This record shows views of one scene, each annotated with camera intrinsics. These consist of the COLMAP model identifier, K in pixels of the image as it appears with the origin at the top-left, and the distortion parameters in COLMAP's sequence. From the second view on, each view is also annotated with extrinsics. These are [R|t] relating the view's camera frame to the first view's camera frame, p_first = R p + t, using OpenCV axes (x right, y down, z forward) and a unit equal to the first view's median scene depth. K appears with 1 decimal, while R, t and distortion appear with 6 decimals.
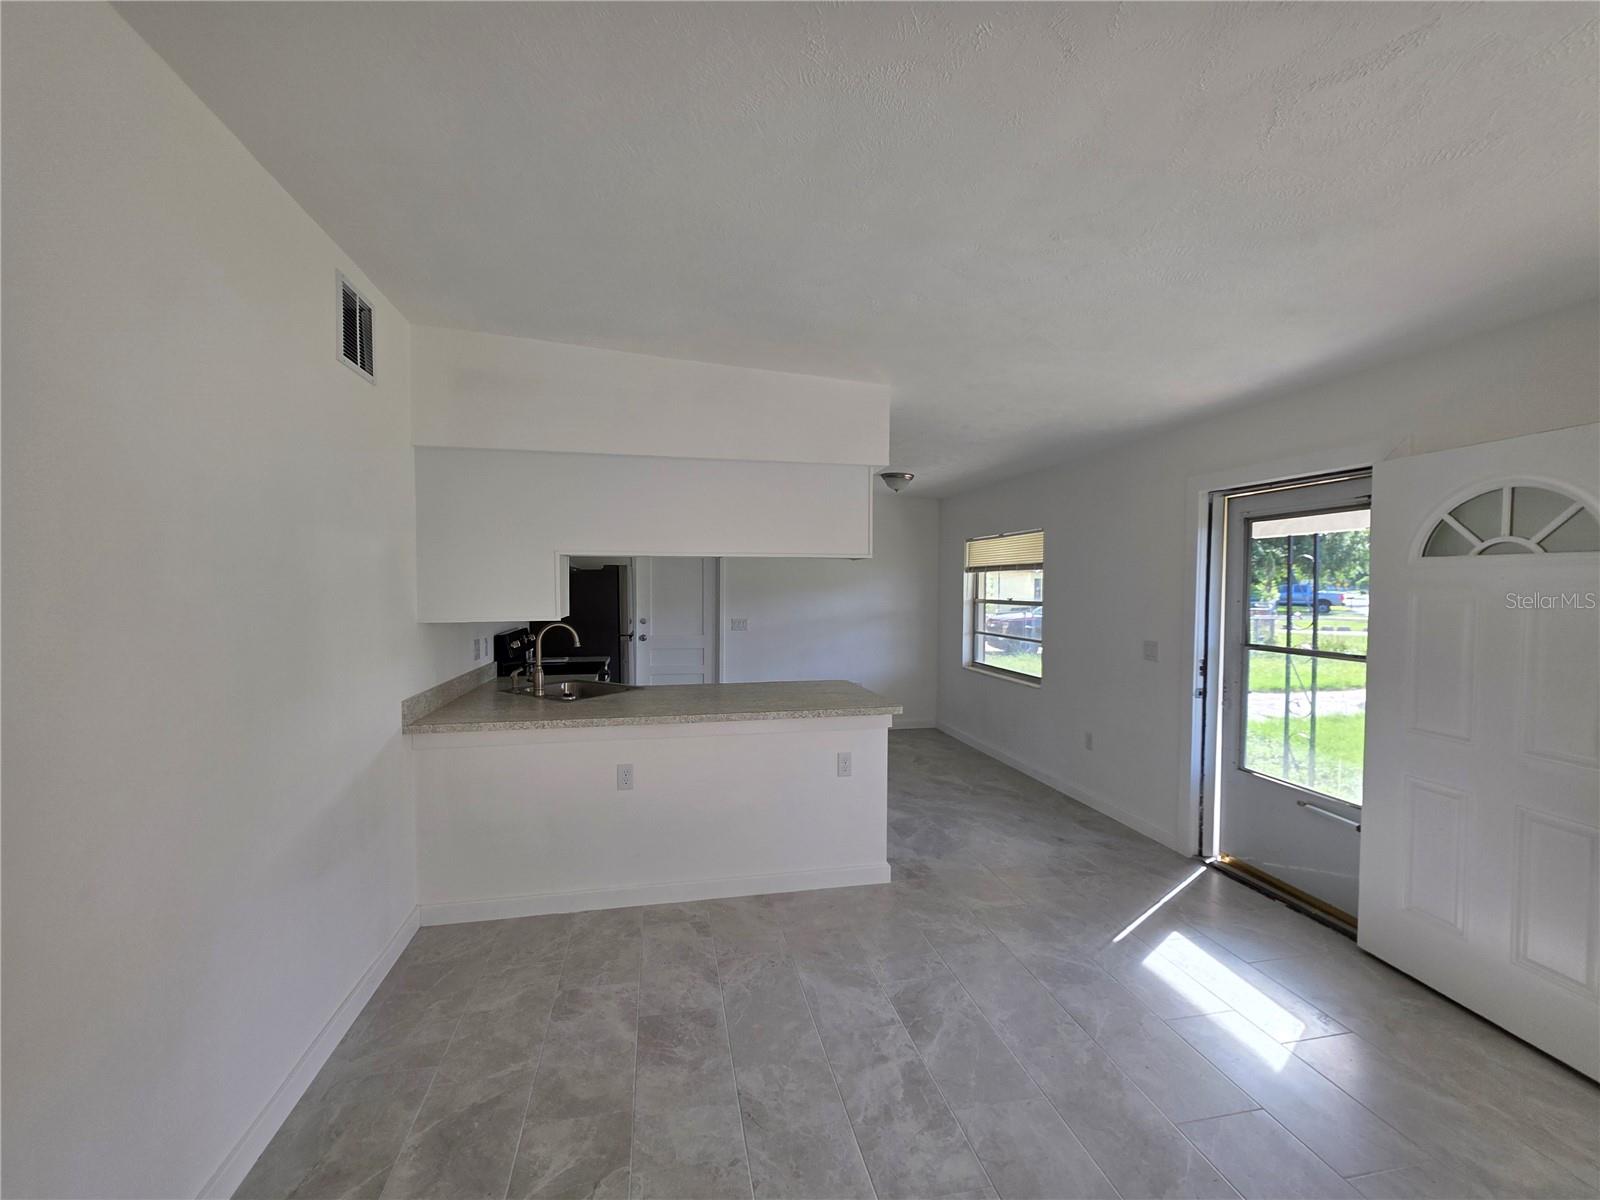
lens RADIAL K [[635.6, 0, 809.2], [0, 635.6, 605.7], [0, 0, 1]] dist [0.001718, -0.000355]
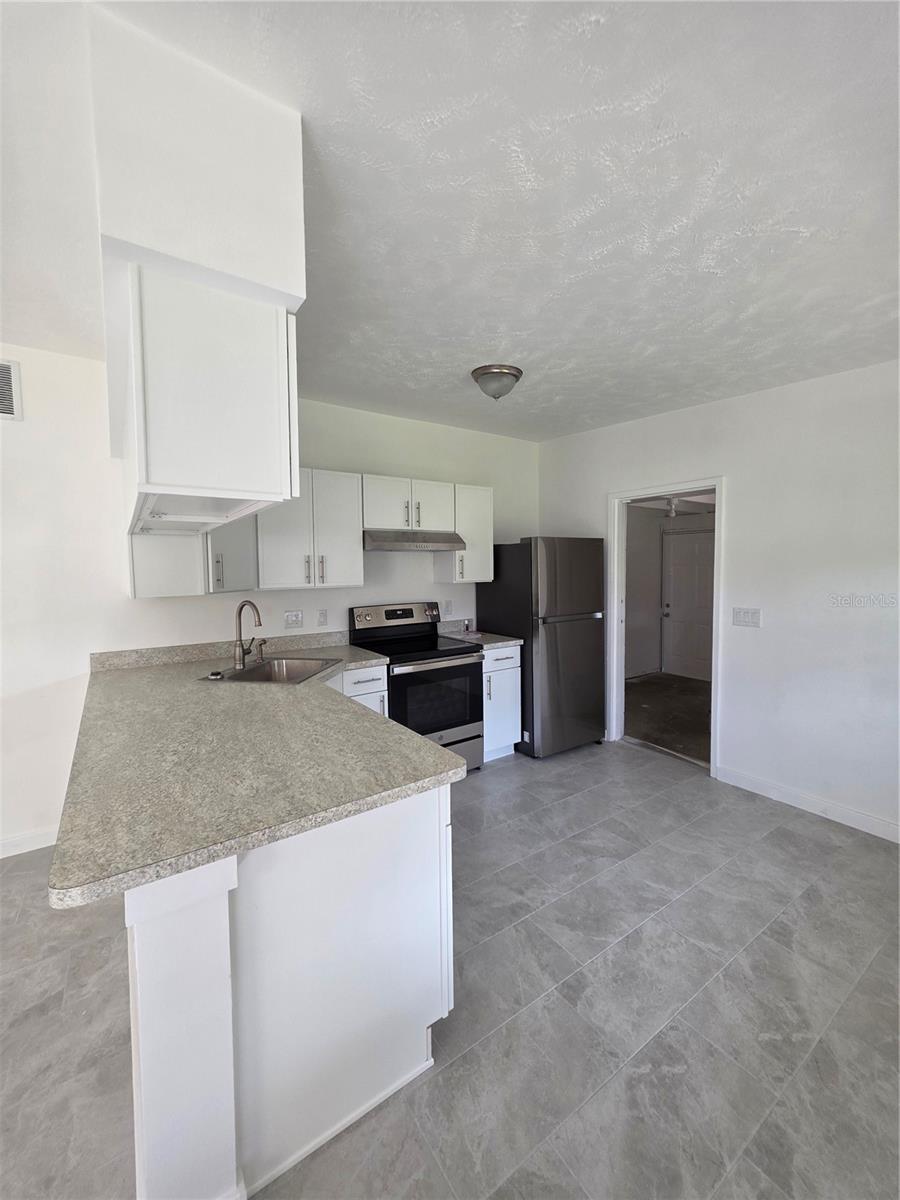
lens RADIAL K [[476.7, 0, 431.6], [0, 476.7, 586.9], [0, 0, 1]] dist [0.001718, -0.000355]
pose [[0.356927, 0.044723, -0.933061, 1.008642], [-0.021318, 0.998983, 0.039727, 0.030881], [0.933889, 0.005711, 0.357517, 0.354717]]
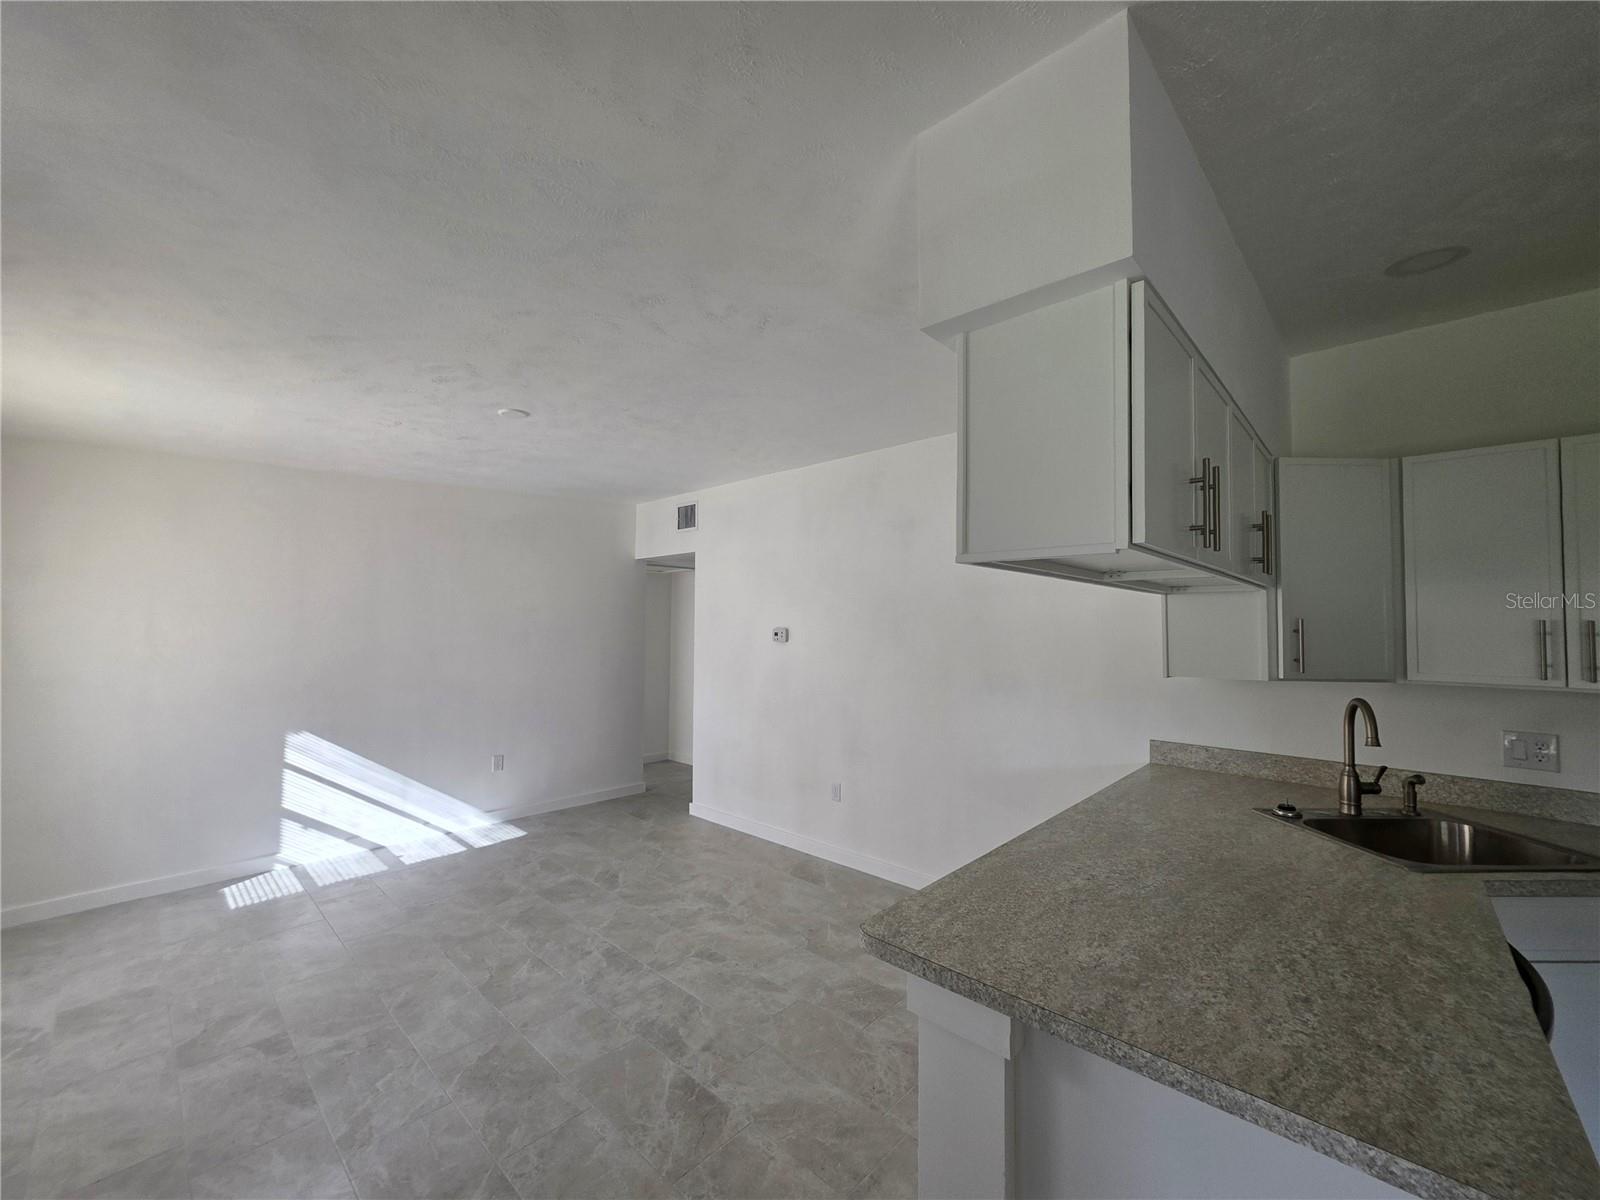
lens RADIAL K [[635.6, 0, 799.9], [0, 635.6, 596.4], [0, 0, 1]] dist [0.001718, -0.000355]
pose [[-0.822892, -0.029444, -0.567434, 0.599654], [-0.025504, 0.999564, -0.014882, -0.082719], [0.567625, 0.002225, -0.823284, 1.876883]]
